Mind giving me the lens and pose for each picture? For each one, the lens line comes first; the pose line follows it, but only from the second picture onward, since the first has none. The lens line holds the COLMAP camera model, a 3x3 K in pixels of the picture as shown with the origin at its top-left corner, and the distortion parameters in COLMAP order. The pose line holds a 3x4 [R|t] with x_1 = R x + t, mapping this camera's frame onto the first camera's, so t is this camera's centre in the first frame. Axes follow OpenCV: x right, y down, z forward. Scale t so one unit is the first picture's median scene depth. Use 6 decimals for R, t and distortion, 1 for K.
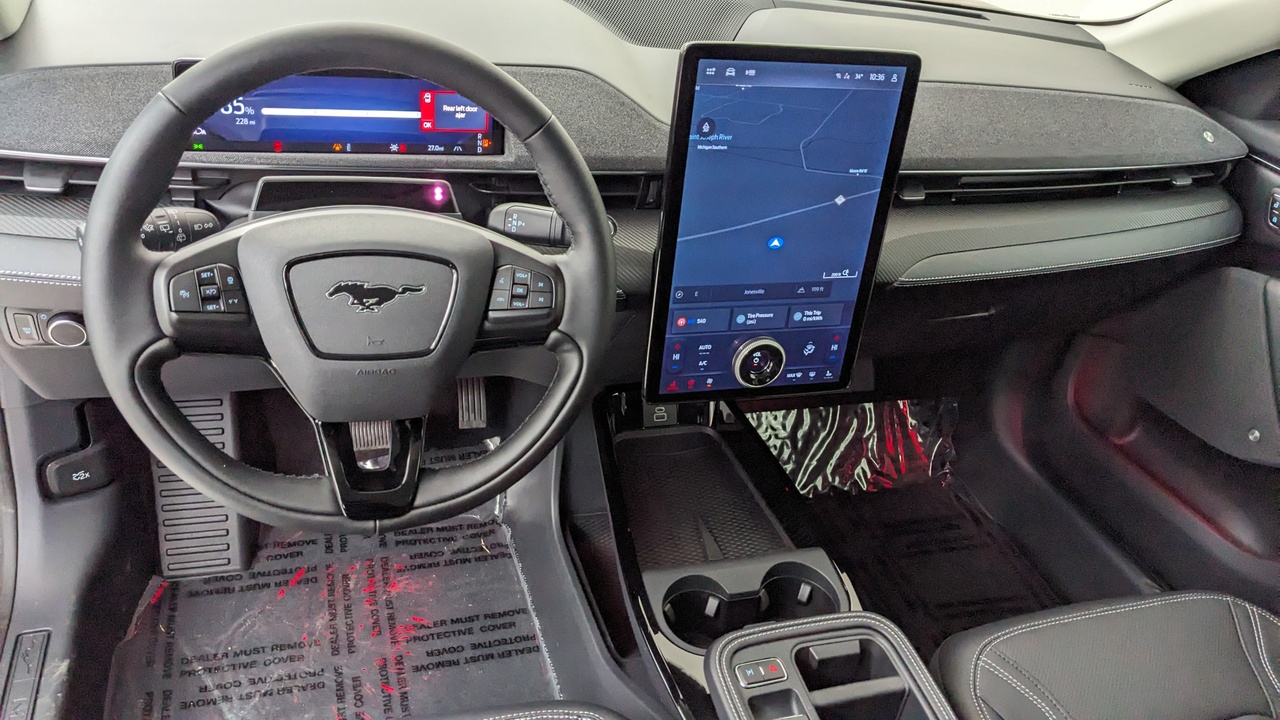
lens RADIAL K [[1022.4, 0, 640.0], [0, 1022.4, 360.0], [0, 0, 1]] dist [0.093609, -0.163436]
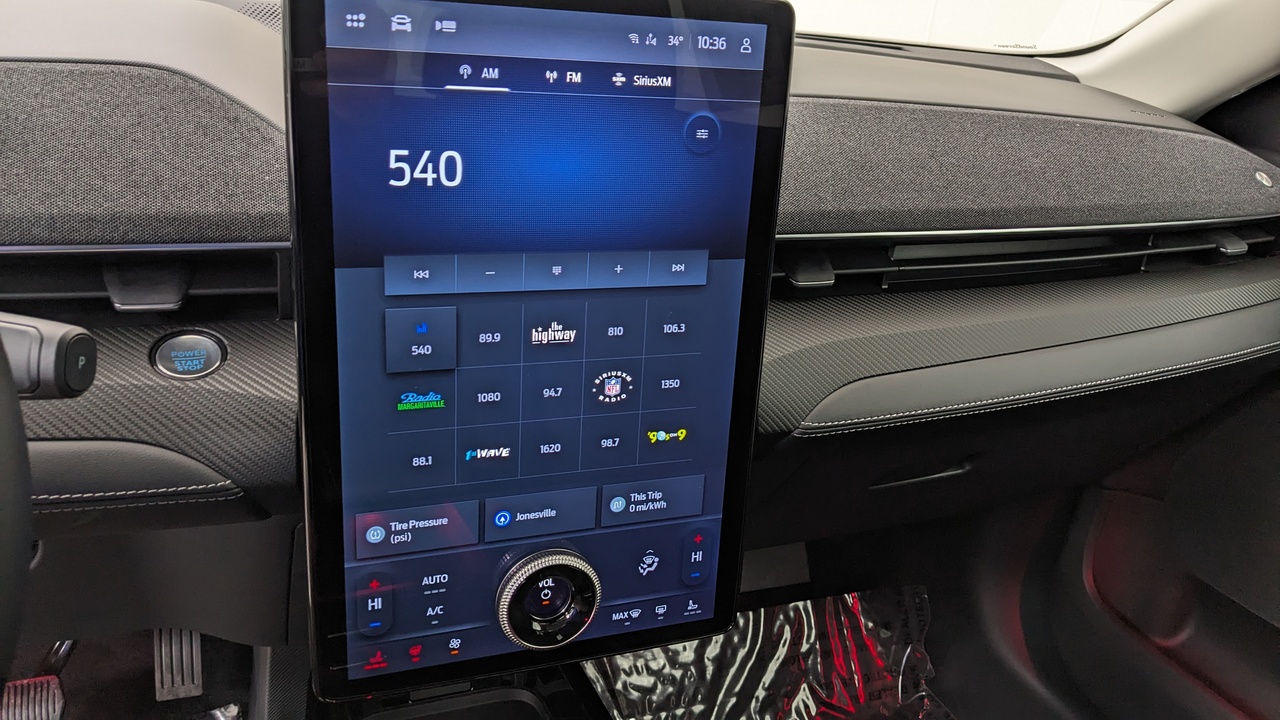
lens RADIAL K [[1022.4, 0, 640.0], [0, 1022.4, 360.0], [0, 0, 1]] dist [0.093609, -0.163436]
pose [[0.997336, -0.057704, 0.044614, 0.094347], [0.063856, 0.986358, -0.151726, -0.022881], [-0.035251, 0.154170, 0.987415, 0.299278]]
